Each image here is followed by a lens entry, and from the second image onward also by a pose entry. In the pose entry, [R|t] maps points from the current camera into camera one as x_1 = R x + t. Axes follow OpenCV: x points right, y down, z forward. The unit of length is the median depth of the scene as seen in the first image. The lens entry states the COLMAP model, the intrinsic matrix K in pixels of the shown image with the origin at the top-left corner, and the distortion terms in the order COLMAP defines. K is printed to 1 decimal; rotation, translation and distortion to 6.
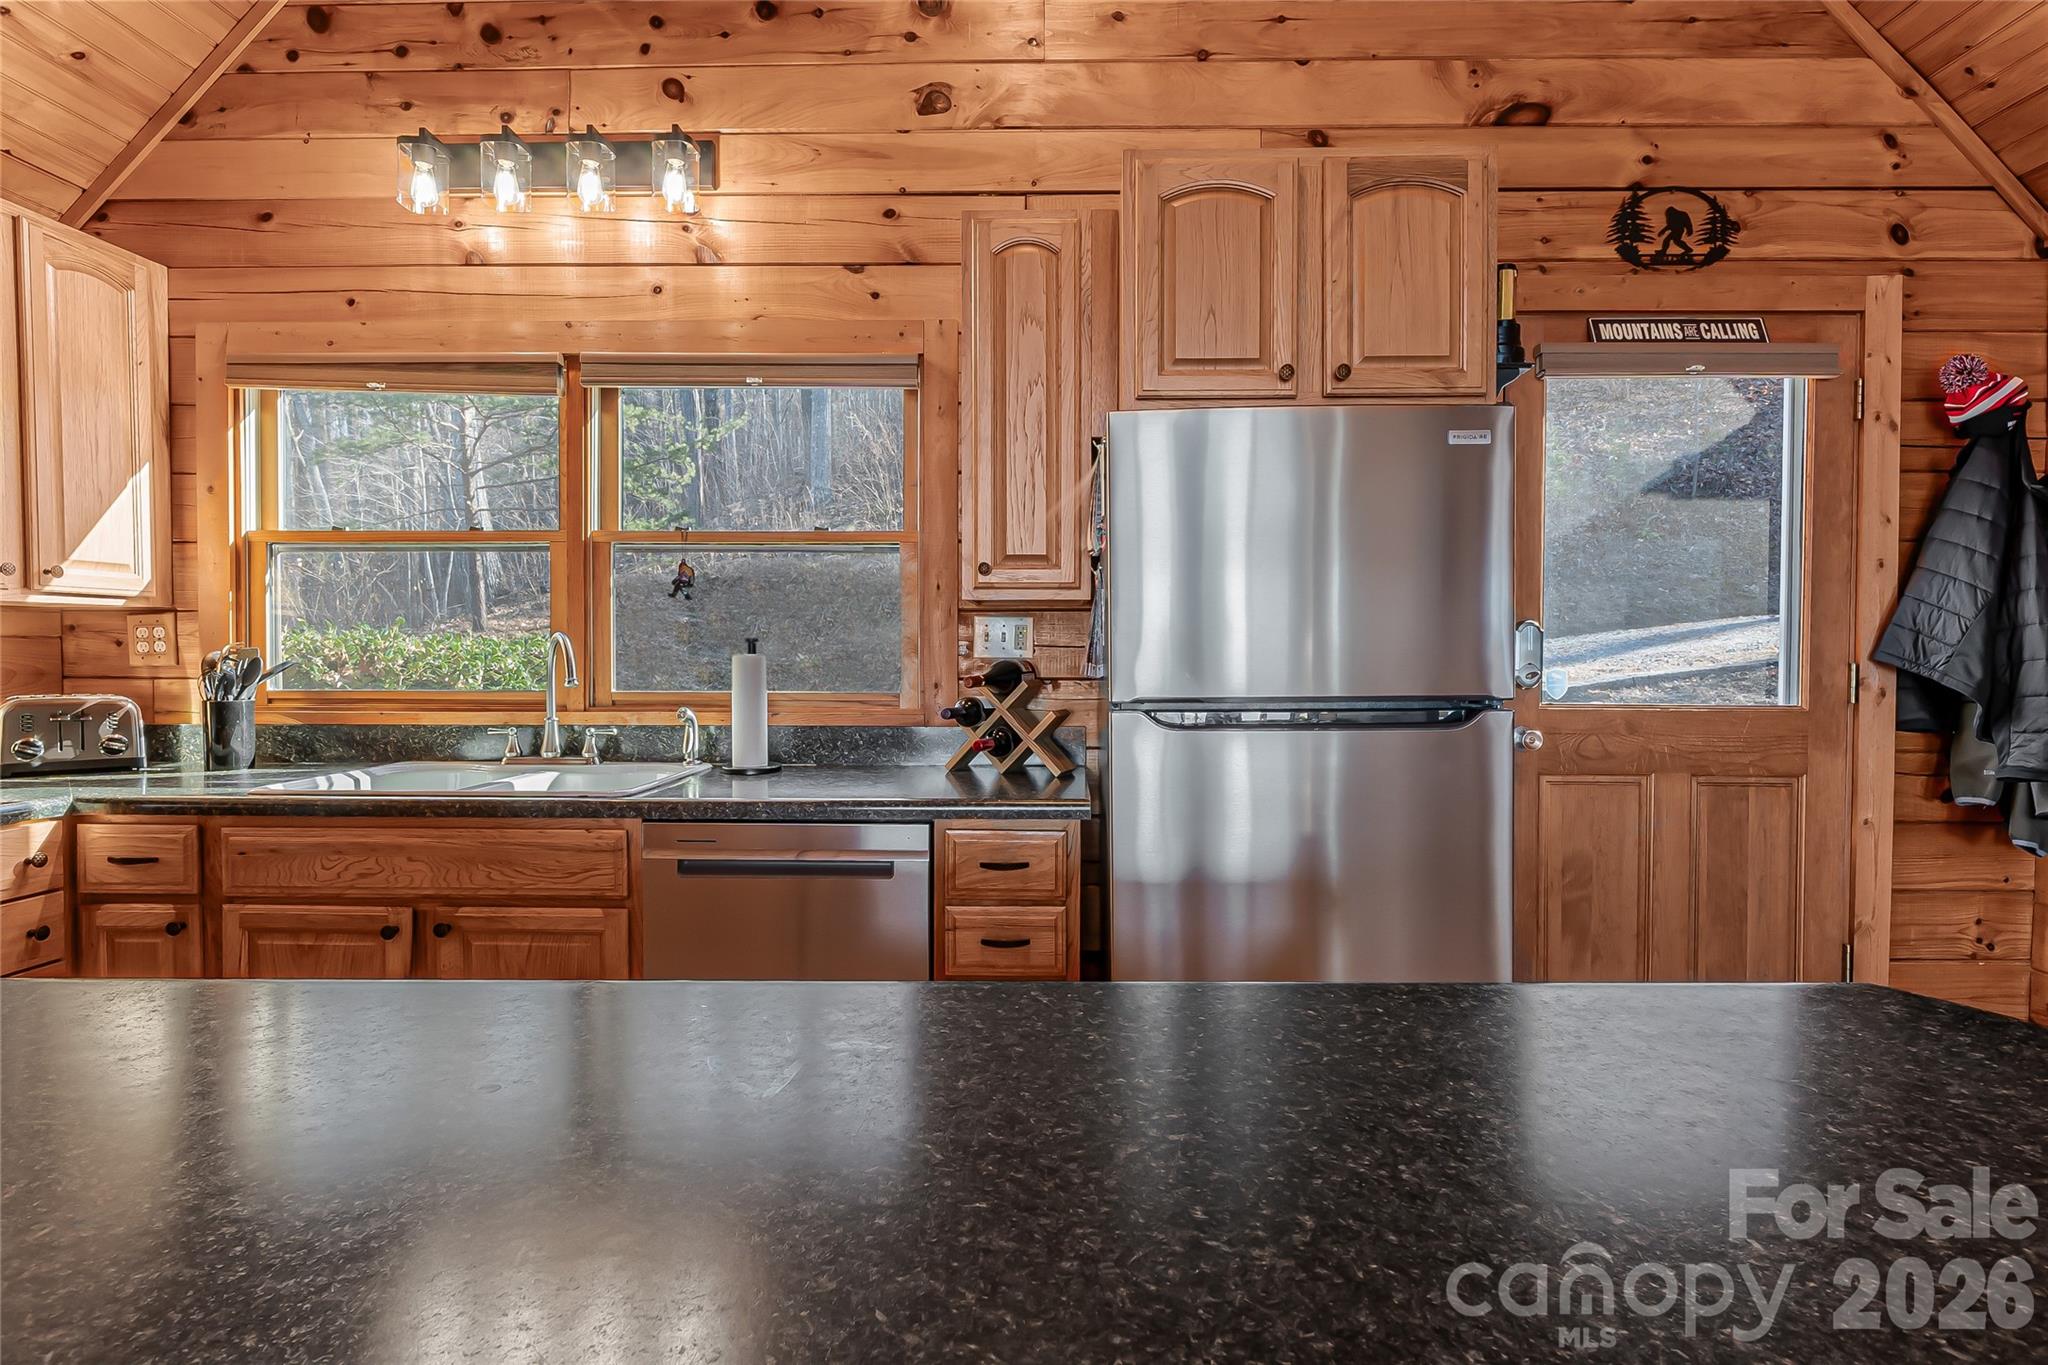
lens RADIAL K [[1021.2, 0, 1031.3], [0, 1021.2, 674.3], [0, 0, 1]] dist [-0.000796, -0.001645]
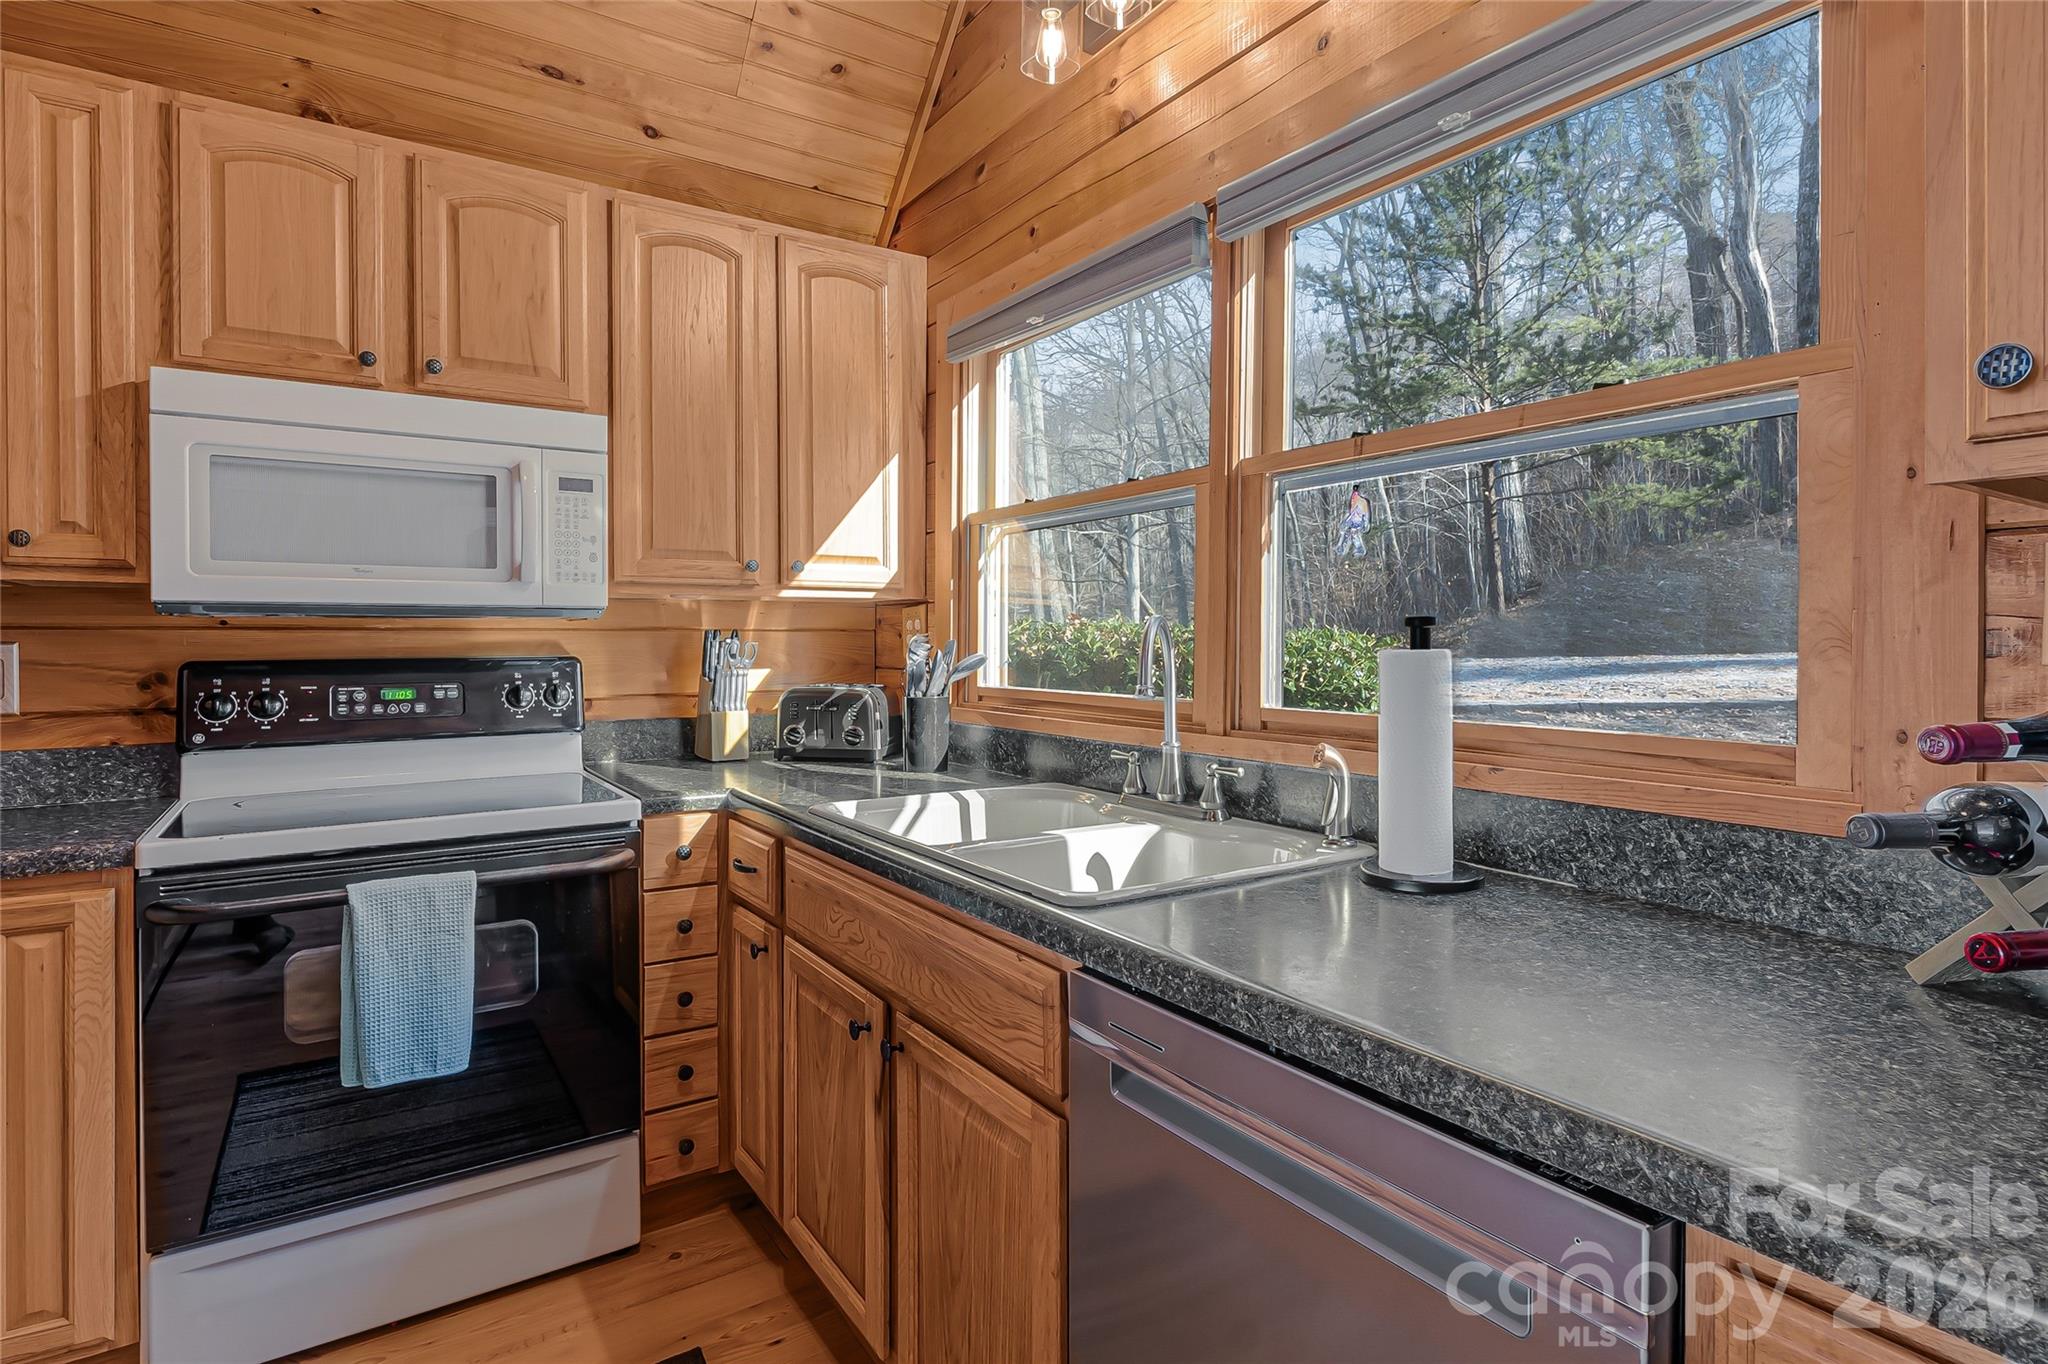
lens RADIAL K [[1021.2, 0, 1039.1], [0, 1021.2, 646.3], [0, 0, 1]] dist [-0.000796, -0.001645]
pose [[0.576656, 0.002609, -0.816983, 0.032183], [-0.019606, 0.999751, -0.010647, -0.012504], [0.816752, 0.022157, 0.576563, 0.559249]]
